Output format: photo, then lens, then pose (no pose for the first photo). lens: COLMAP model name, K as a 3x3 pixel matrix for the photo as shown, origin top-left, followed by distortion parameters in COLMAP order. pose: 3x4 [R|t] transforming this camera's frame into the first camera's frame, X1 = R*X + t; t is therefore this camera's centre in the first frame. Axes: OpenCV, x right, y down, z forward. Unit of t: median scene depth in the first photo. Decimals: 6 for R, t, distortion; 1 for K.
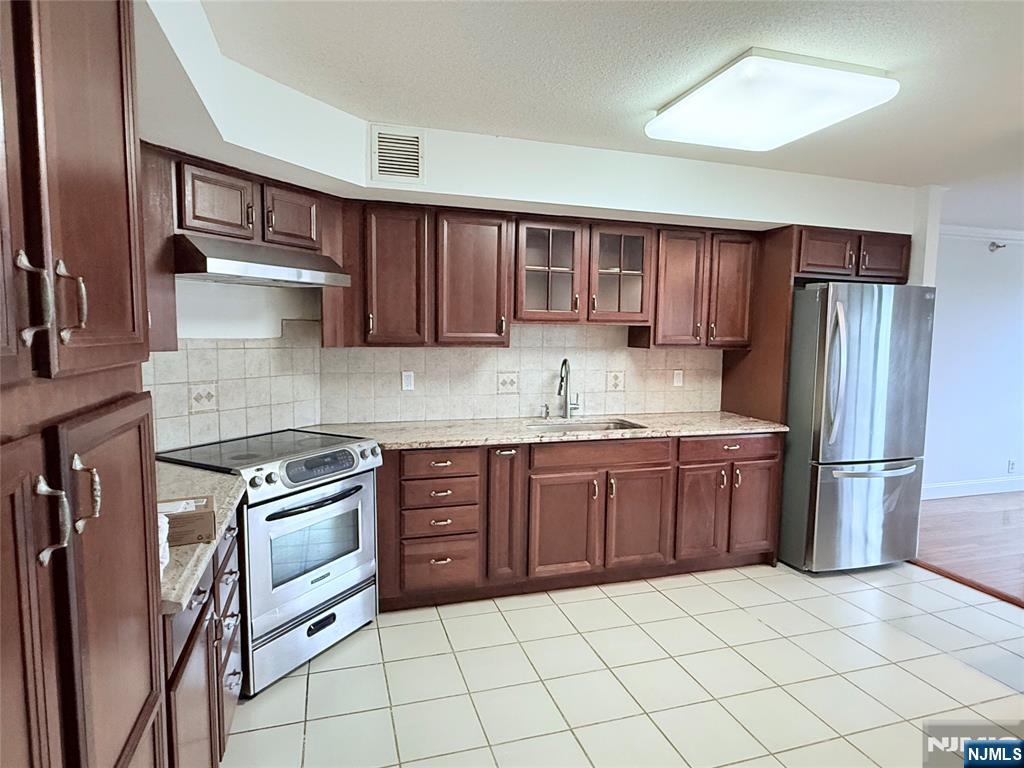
lens RADIAL K [[575.0, 0, 509.9], [0, 575.0, 383.7], [0, 0, 1]] dist [-0.004480, -0.000550]
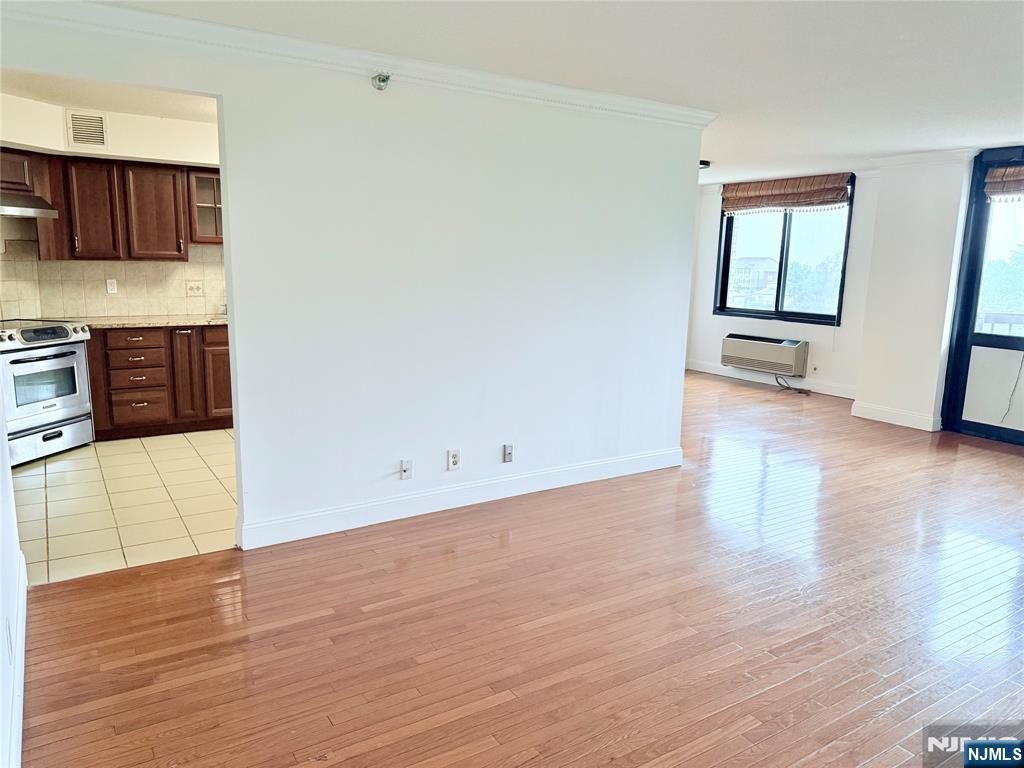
lens RADIAL K [[727.0, 0, 511.9], [0, 727.0, 383.7], [0, 0, 1]] dist [0.004803, -0.004305]
pose [[0.964906, -0.039135, 0.259662, 0.324384], [0.016760, 0.995995, 0.087829, 0.103065], [-0.262059, -0.080395, 0.961697, -1.069836]]
